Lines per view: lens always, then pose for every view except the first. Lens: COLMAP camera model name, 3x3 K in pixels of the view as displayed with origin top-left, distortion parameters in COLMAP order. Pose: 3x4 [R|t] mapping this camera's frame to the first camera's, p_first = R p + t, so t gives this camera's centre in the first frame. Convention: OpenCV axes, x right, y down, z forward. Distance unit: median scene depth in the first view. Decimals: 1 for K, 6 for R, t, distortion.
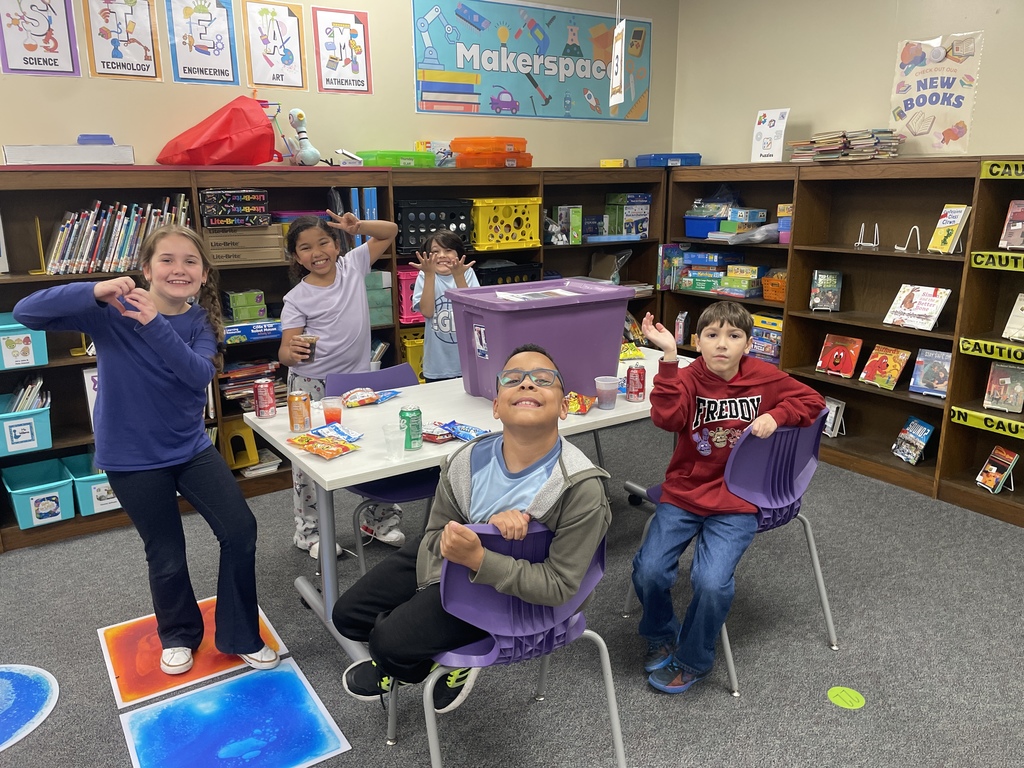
lens RADIAL K [[770.4, 0, 510.0], [0, 770.4, 387.0], [0, 0, 1]] dist [0.012067, -0.026359]
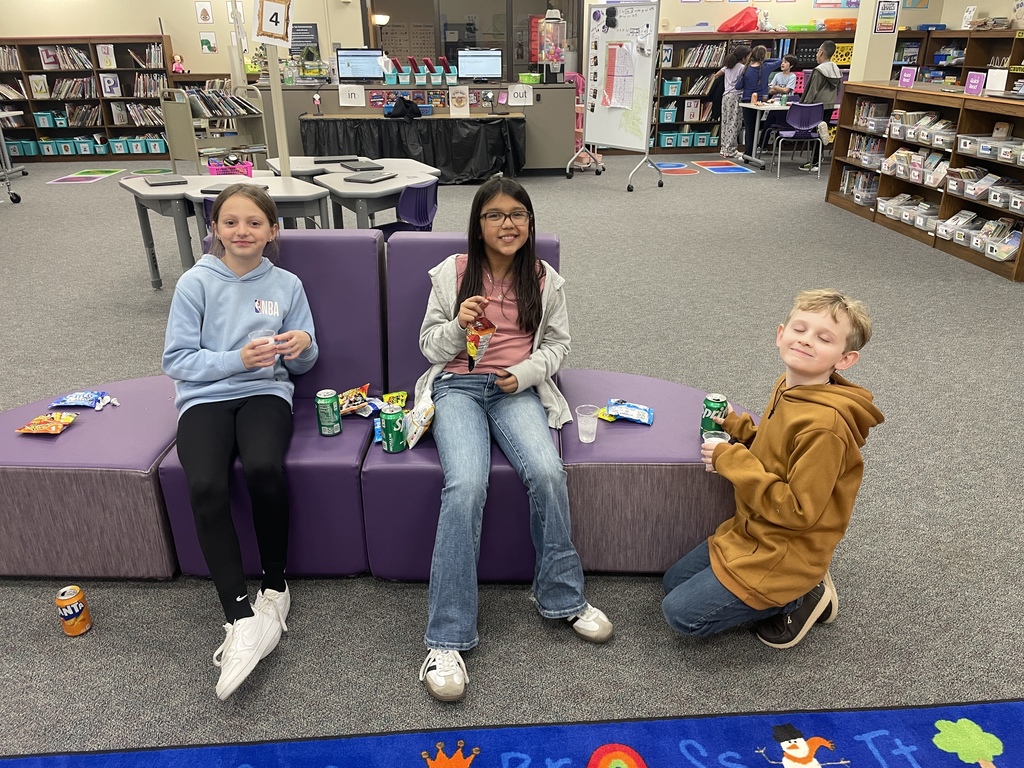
lens RADIAL K [[770.4, 0, 506.8], [0, 770.4, 379.2], [0, 0, 1]] dist [0.012067, -0.026359]
pose [[0.856177, 0.211980, -0.471195, 0.517866], [-0.129388, 0.970870, 0.201670, 0.498963], [0.500219, -0.111698, 0.858664, -2.022009]]
